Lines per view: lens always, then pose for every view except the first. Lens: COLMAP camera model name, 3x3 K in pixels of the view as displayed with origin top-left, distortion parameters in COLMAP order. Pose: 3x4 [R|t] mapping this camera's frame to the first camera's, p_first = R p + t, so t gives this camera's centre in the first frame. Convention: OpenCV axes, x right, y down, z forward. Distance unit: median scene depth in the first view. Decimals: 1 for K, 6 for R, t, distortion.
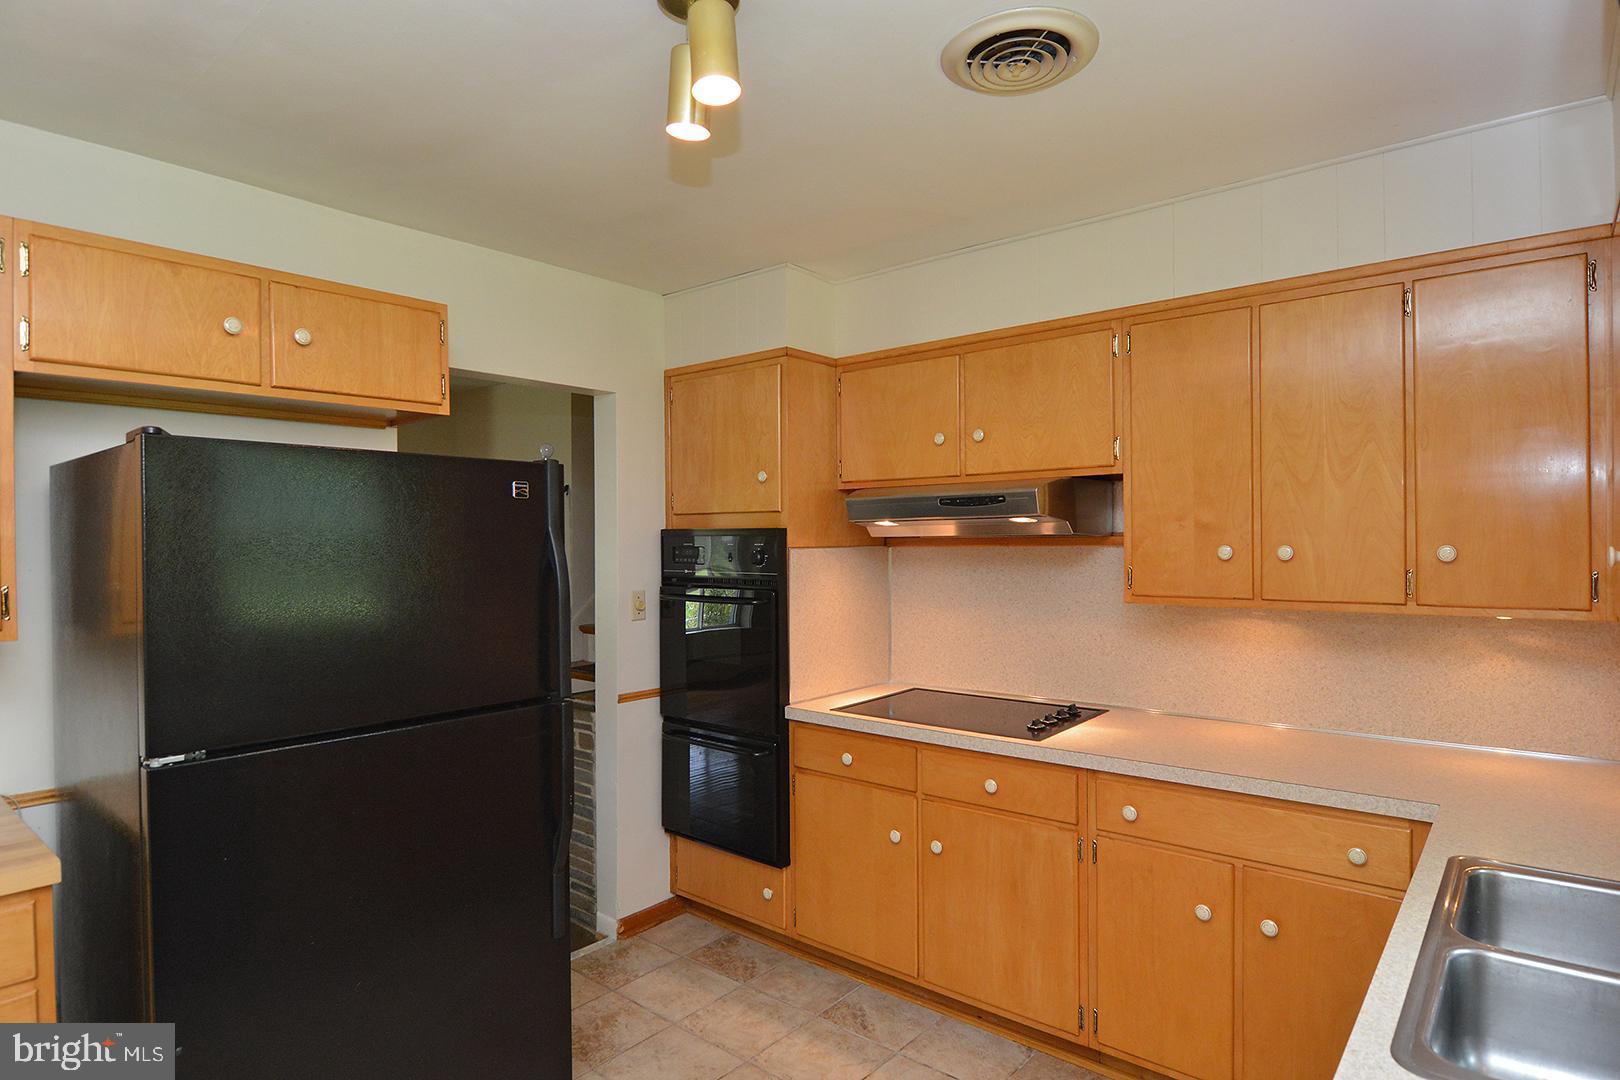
lens RADIAL K [[881.2, 0, 807.7], [0, 881.2, 546.5], [0, 0, 1]] dist [-0.010240, -0.007263]
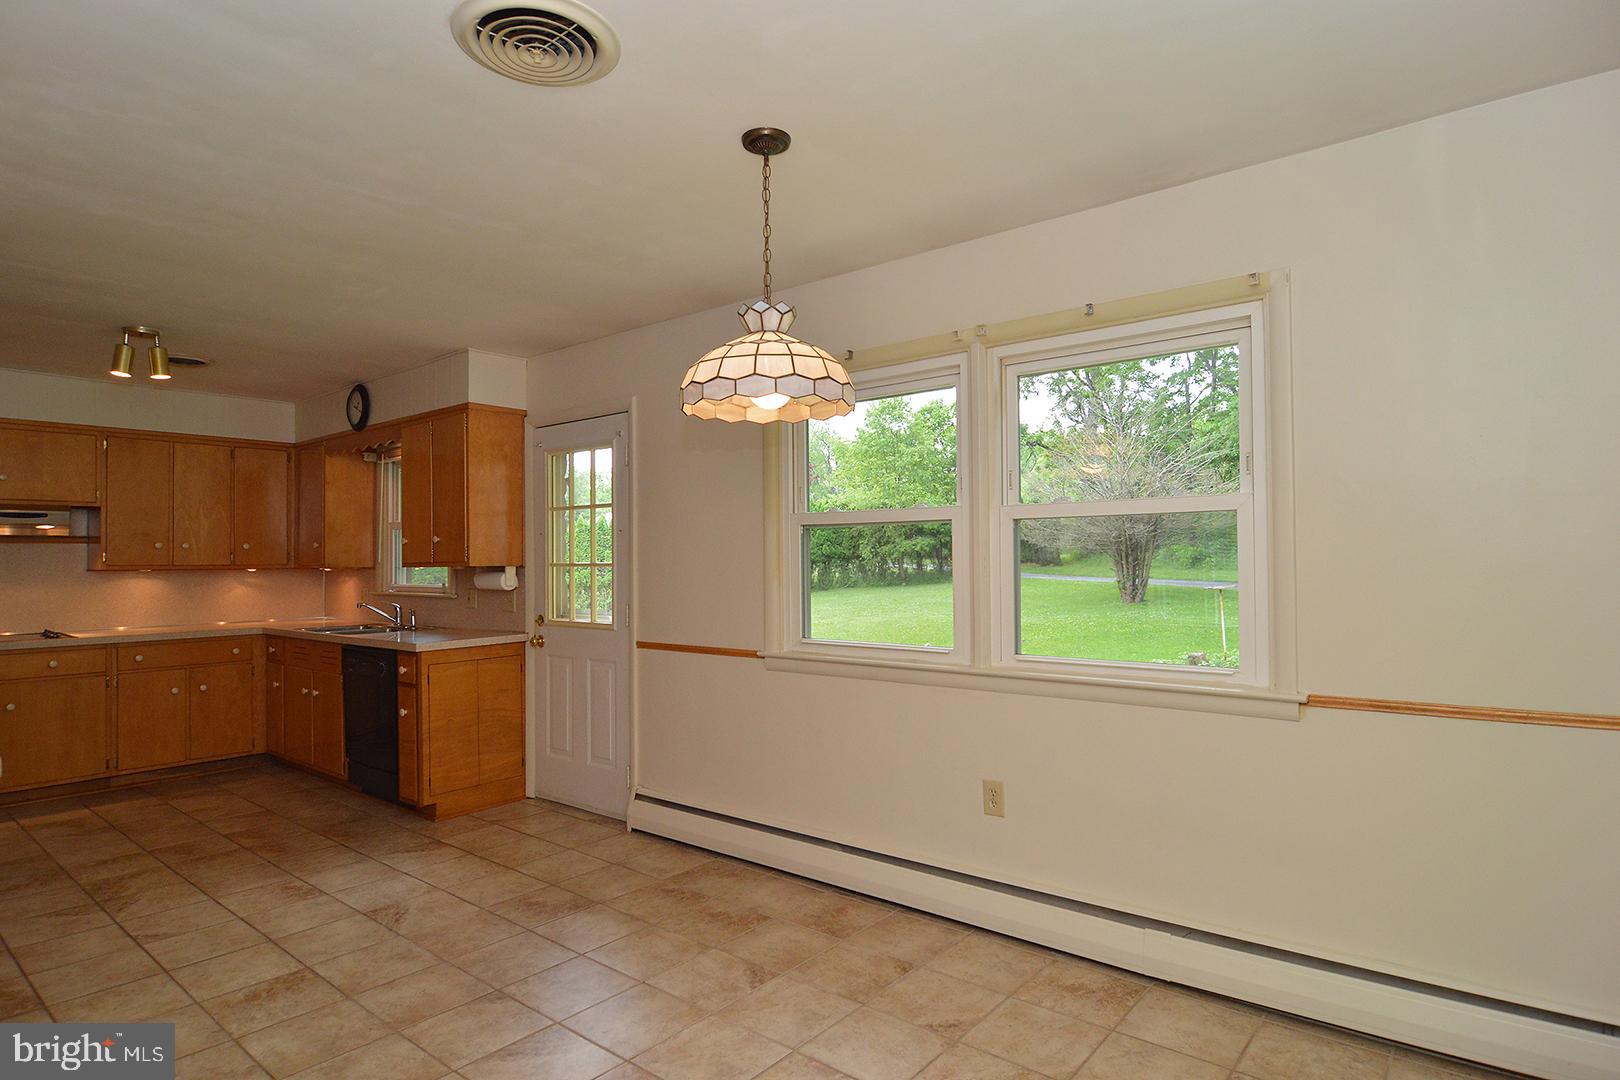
lens RADIAL K [[881.2, 0, 807.7], [0, 881.2, 546.5], [0, 0, 1]] dist [-0.010240, -0.007263]
pose [[-0.009628, 0.027243, 0.999582, -1.711075], [0.016600, 0.999495, -0.027081, 0.092877], [-0.999816, 0.016332, -0.010075, -0.634301]]
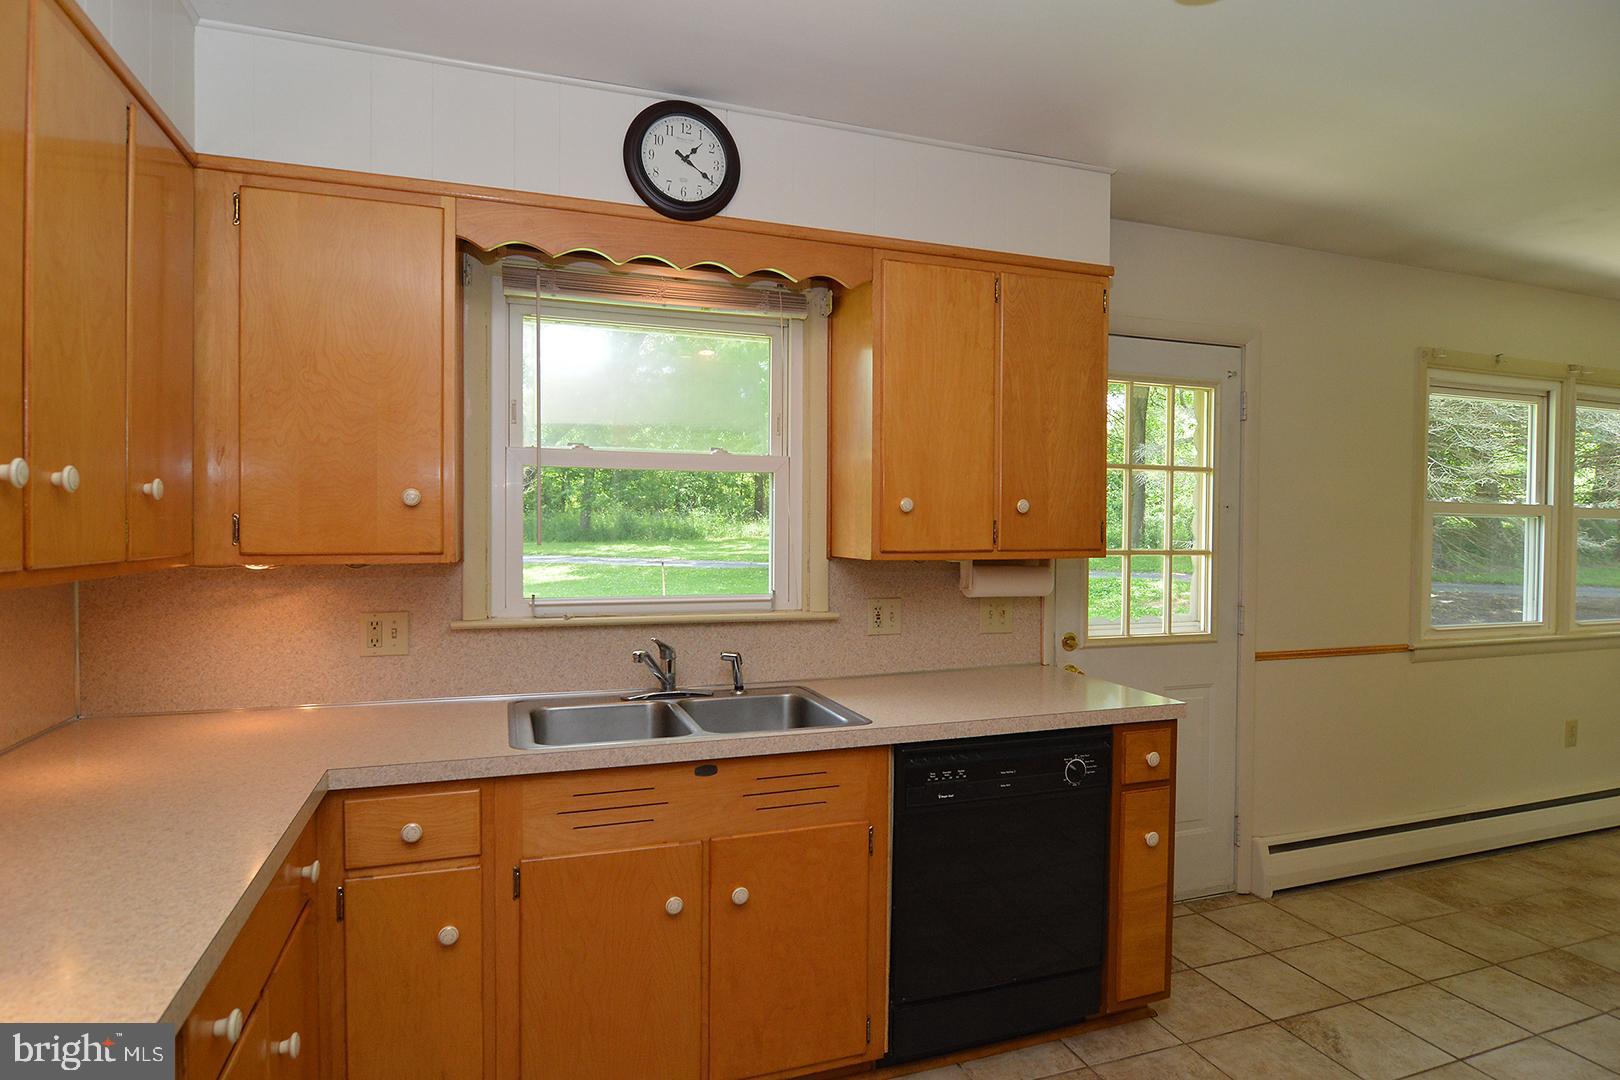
lens RADIAL K [[892.3, 0, 810.0], [0, 892.3, 540.0], [0, 0, 1]] dist [-0.019633, -0.002555]
pose [[-0.864343, -0.006051, 0.502867, -0.118007], [0.003786, 0.999821, 0.018538, 0.032230], [-0.502889, 0.017927, -0.864165, 1.117822]]
